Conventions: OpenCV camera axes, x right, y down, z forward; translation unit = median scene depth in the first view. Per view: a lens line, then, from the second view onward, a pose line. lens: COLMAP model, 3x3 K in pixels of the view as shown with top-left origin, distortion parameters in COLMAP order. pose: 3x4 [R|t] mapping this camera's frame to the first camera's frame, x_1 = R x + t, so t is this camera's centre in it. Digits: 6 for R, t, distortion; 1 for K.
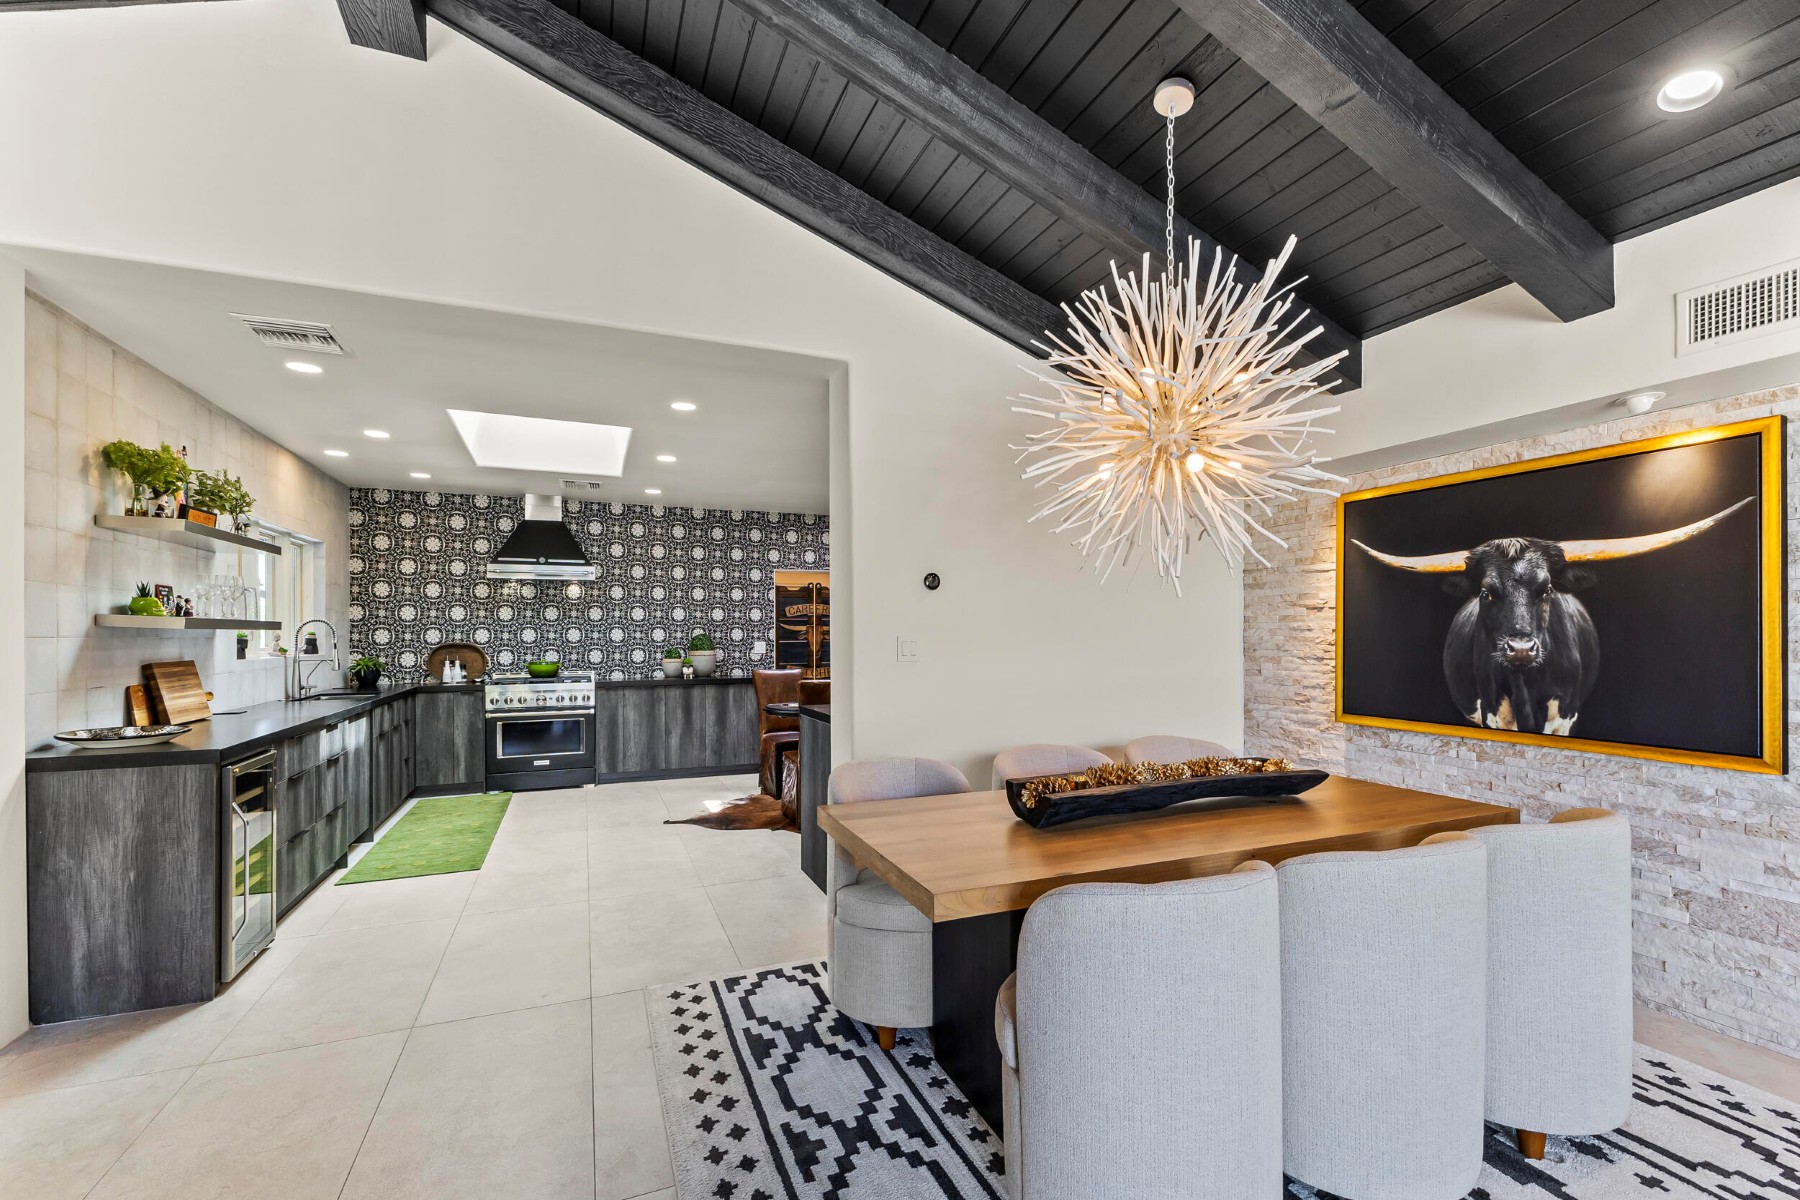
lens RADIAL K [[782.9, 0, 895.8], [0, 782.9, 632.1], [0, 0, 1]] dist [0.010058, -0.000639]
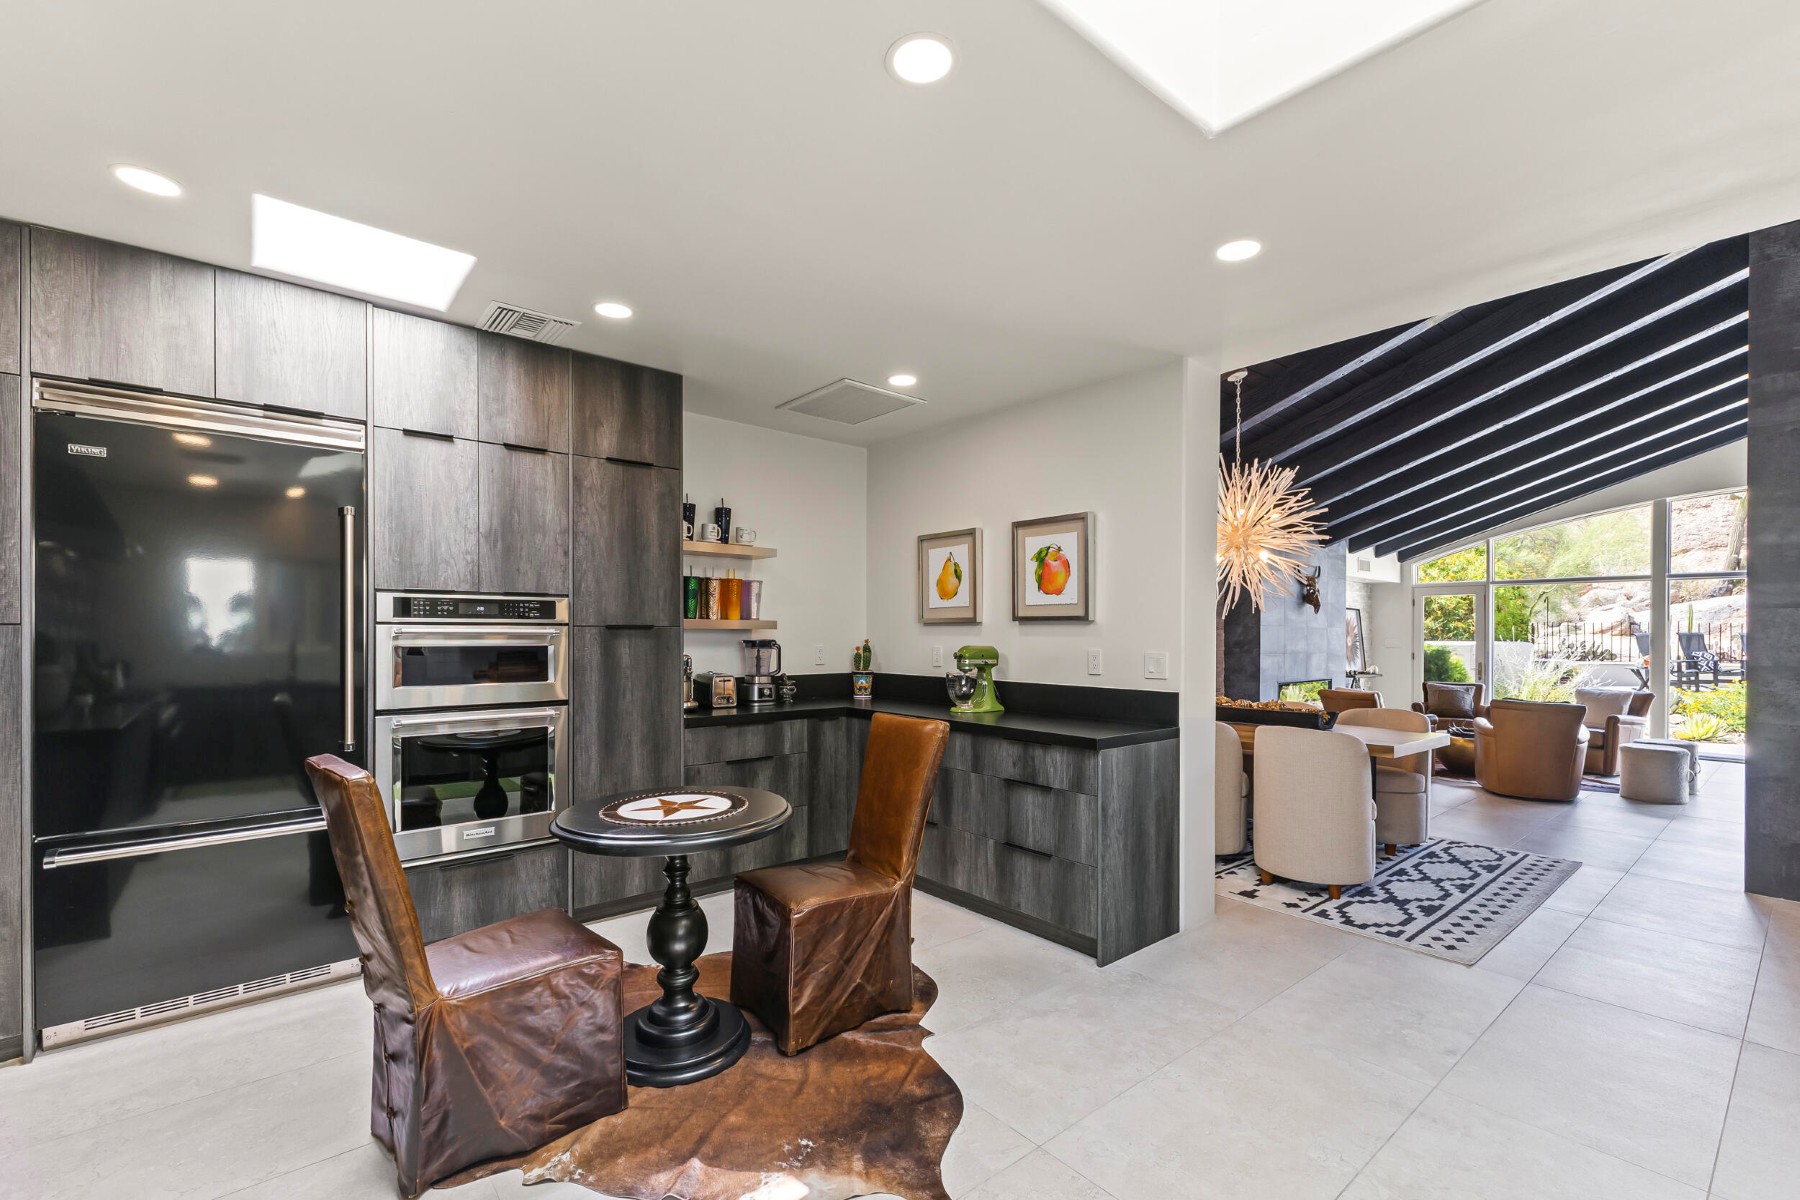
lens RADIAL K [[782.9, 0, 896.5], [0, 782.9, 632.9], [0, 0, 1]] dist [0.010058, -0.000639]
pose [[-0.315704, 0.006304, 0.948837, -0.465329], [-0.002562, 0.999969, -0.007496, 0.004021], [-0.948854, -0.004797, -0.315678, 0.885737]]
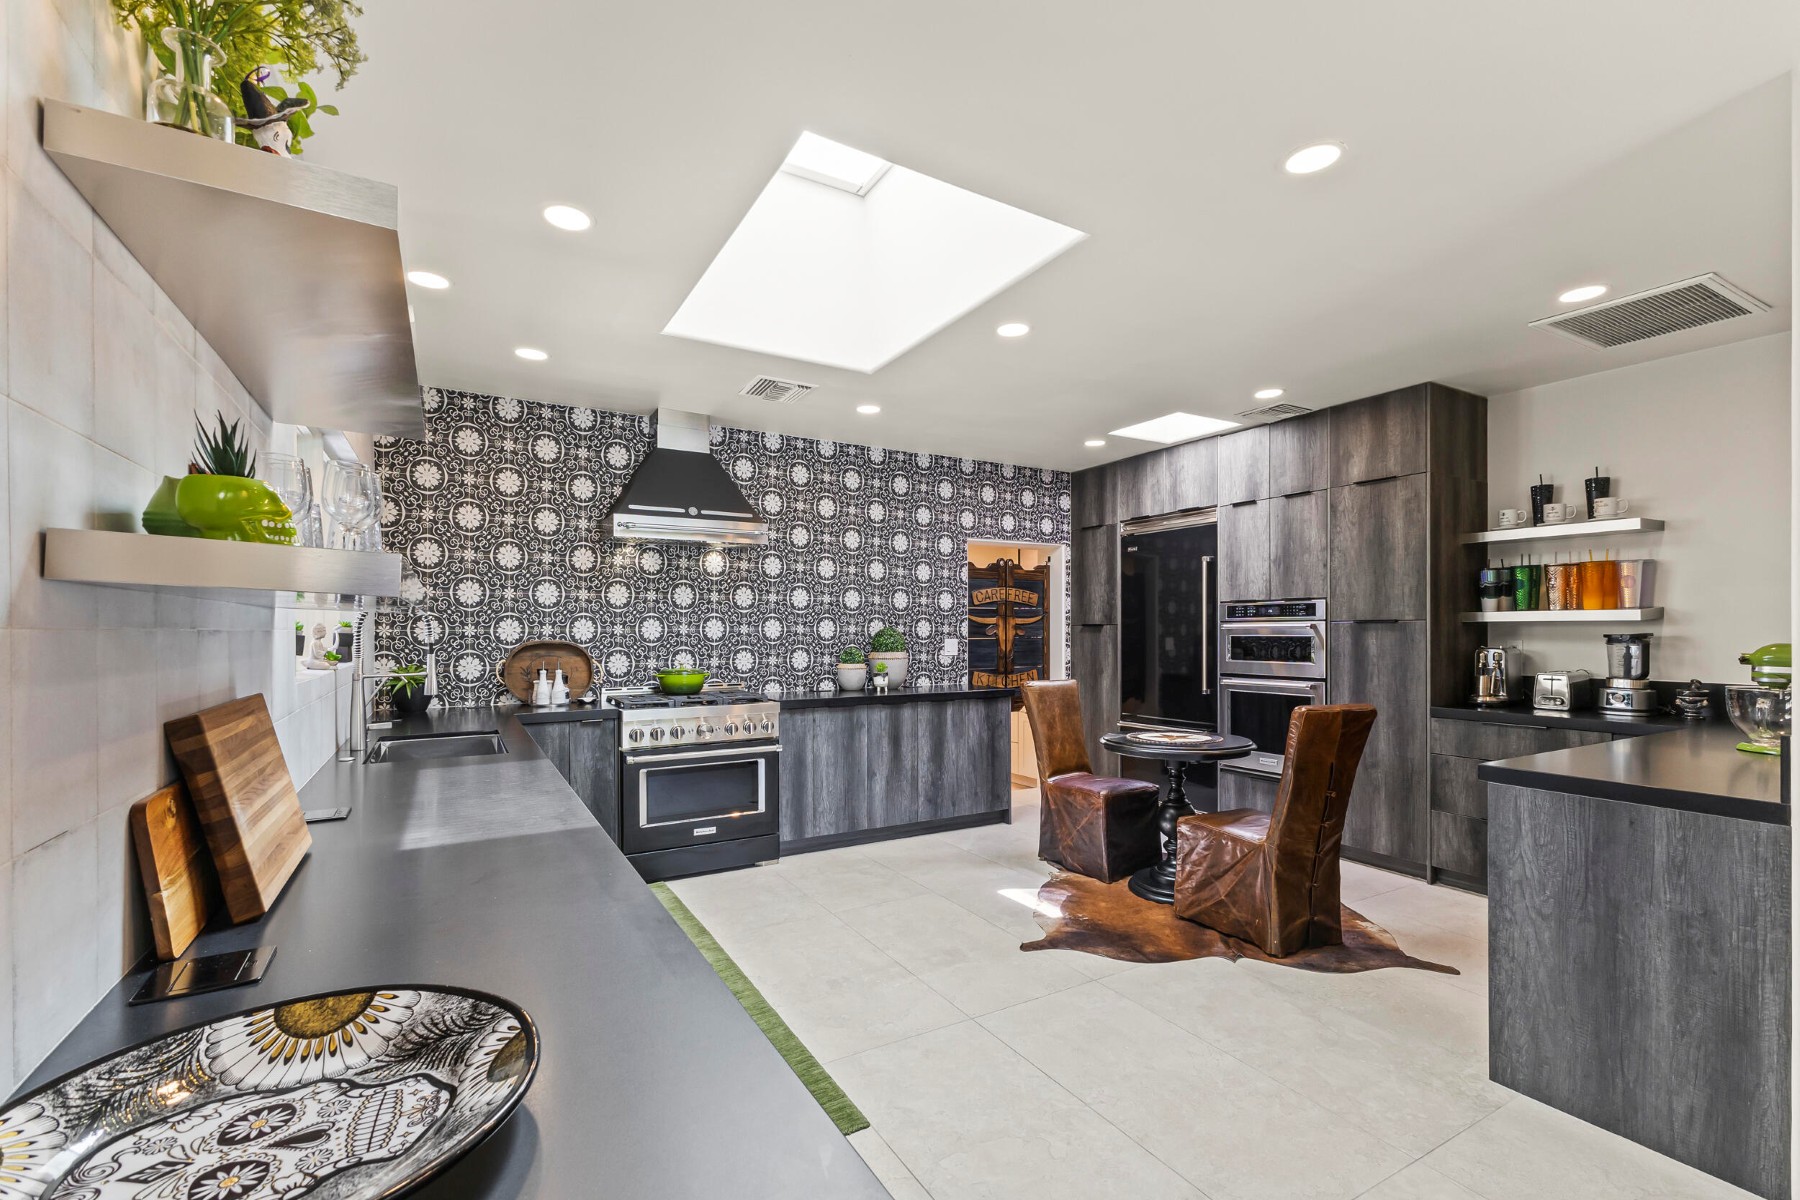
lens RADIAL K [[782.9, 0, 894.2], [0, 782.9, 633.5], [0, 0, 1]] dist [0.010058, -0.000639]
pose [[0.990917, 0.001539, 0.134468, -0.368390], [-0.002472, 0.999974, 0.006768, 0.002922], [-0.134454, -0.007039, 0.990895, 0.340652]]
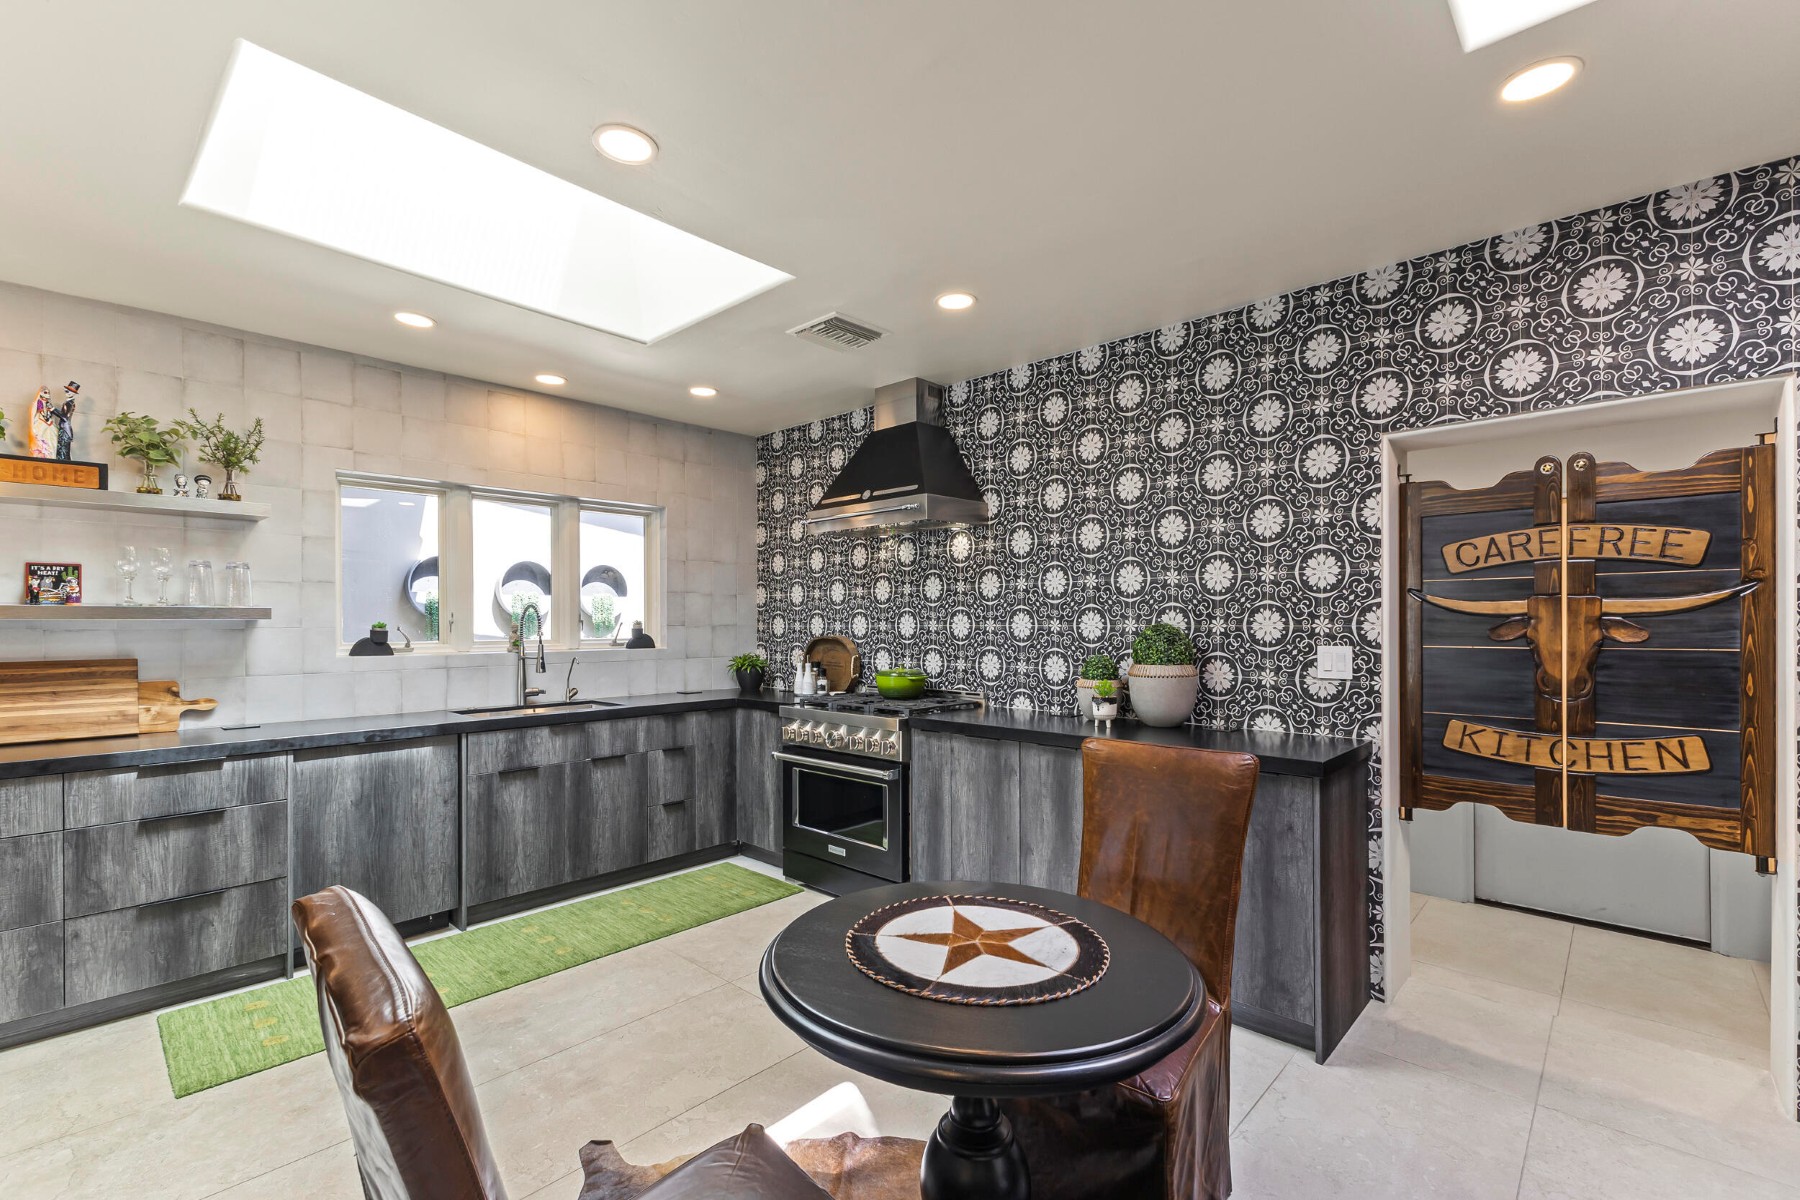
lens RADIAL K [[782.9, 0, 903.3], [0, 782.9, 624.9], [0, 0, 1]] dist [0.010058, -0.000639]
pose [[0.425150, 0.004648, -0.905111, 0.077625], [0.003256, 0.999972, 0.006665, -0.000406], [0.905117, -0.005781, 0.425123, 0.767661]]
